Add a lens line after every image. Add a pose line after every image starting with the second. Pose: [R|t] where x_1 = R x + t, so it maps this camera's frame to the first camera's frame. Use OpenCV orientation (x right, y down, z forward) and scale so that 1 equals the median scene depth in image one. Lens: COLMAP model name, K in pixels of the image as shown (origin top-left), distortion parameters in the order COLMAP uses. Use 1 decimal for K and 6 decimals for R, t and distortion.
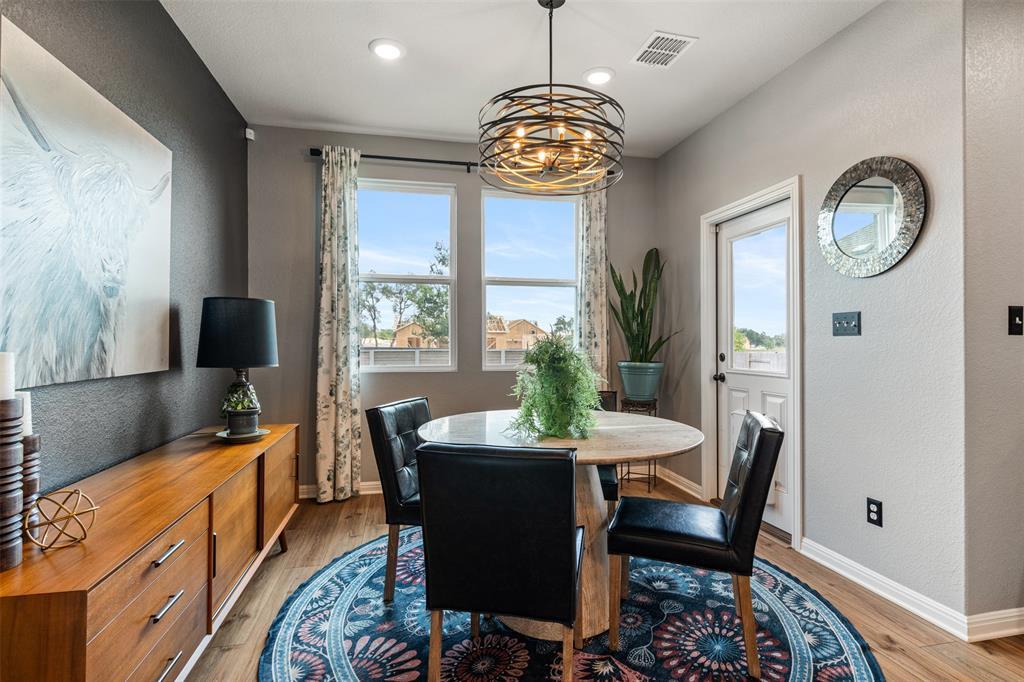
lens RADIAL K [[496.8, 0, 502.6], [0, 496.8, 342.1], [0, 0, 1]] dist [0.004129, 0.002116]
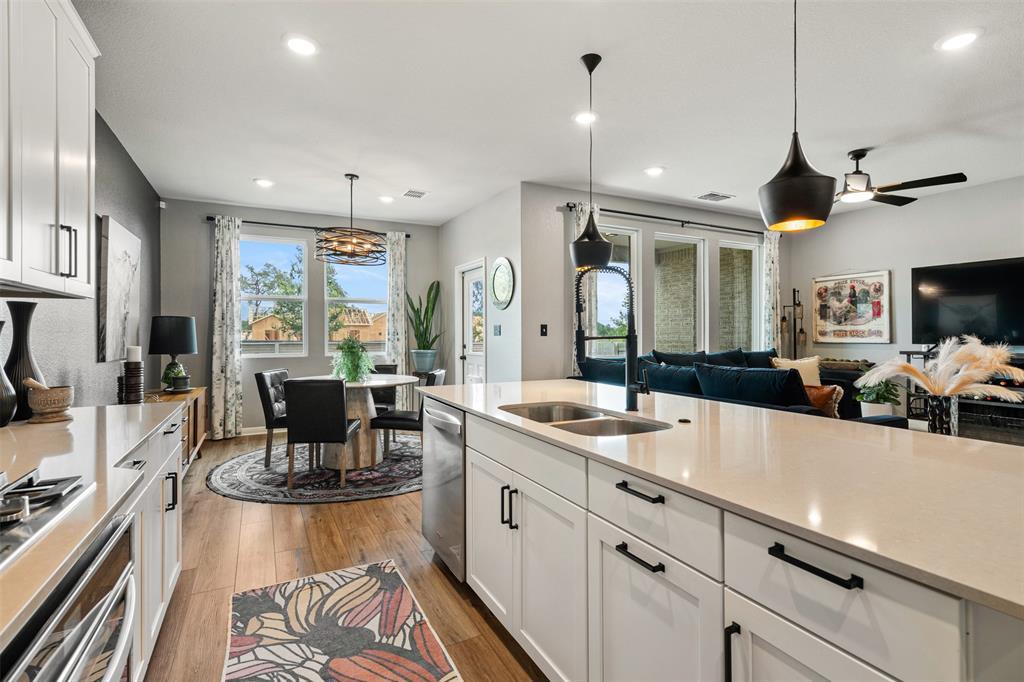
lens RADIAL K [[496.8, 0, 512.1], [0, 496.8, 330.9], [0, 0, 1]] dist [0.004129, 0.002116]
pose [[0.962452, -0.001493, 0.271448, 0.115725], [0.003058, 0.999981, -0.005342, -0.014999], [-0.271435, 0.005971, 0.962438, -0.778321]]
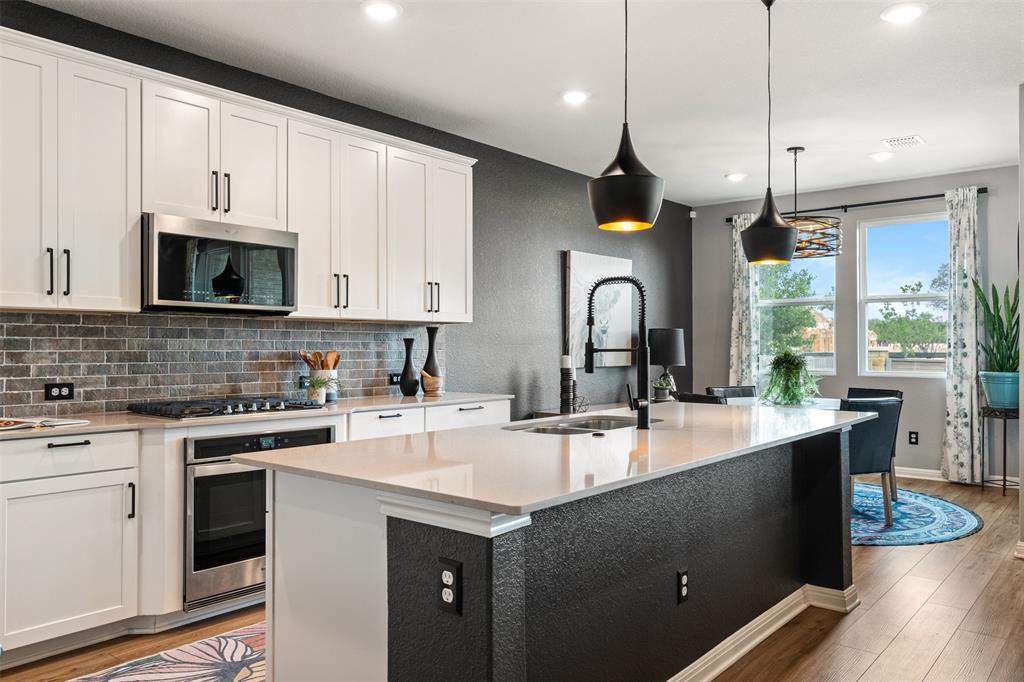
lens RADIAL K [[760.5, 0, 509.8], [0, 760.5, 343.7], [0, 0, 1]] dist [0.004238, -0.008911]
pose [[0.614754, -0.003297, -0.788712, 0.979403], [0.000335, 0.999992, -0.003918, -0.014039], [0.788719, 0.002144, 0.614750, -0.868577]]
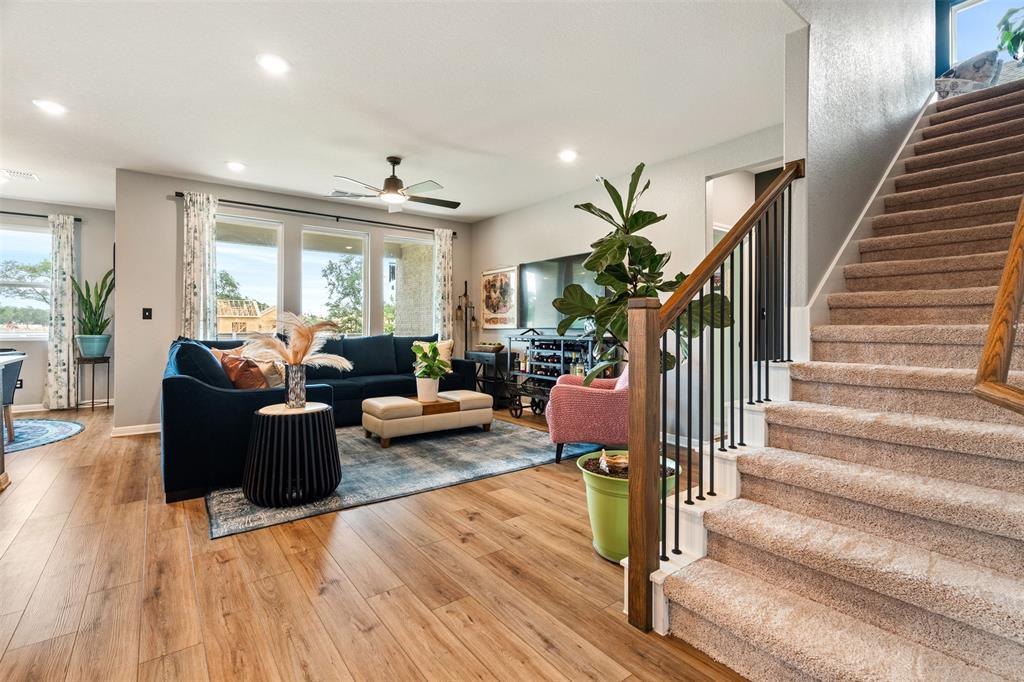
lens RADIAL K [[467.2, 0, 515.3], [0, 467.2, 323.1], [0, 0, 1]] dist [0.007348, -0.000078]
pose [[0.904770, 0.003136, 0.425889, 0.974363], [-0.000645, 0.999982, -0.005991, 0.009694], [-0.425900, 0.005146, 0.904755, -1.148812]]
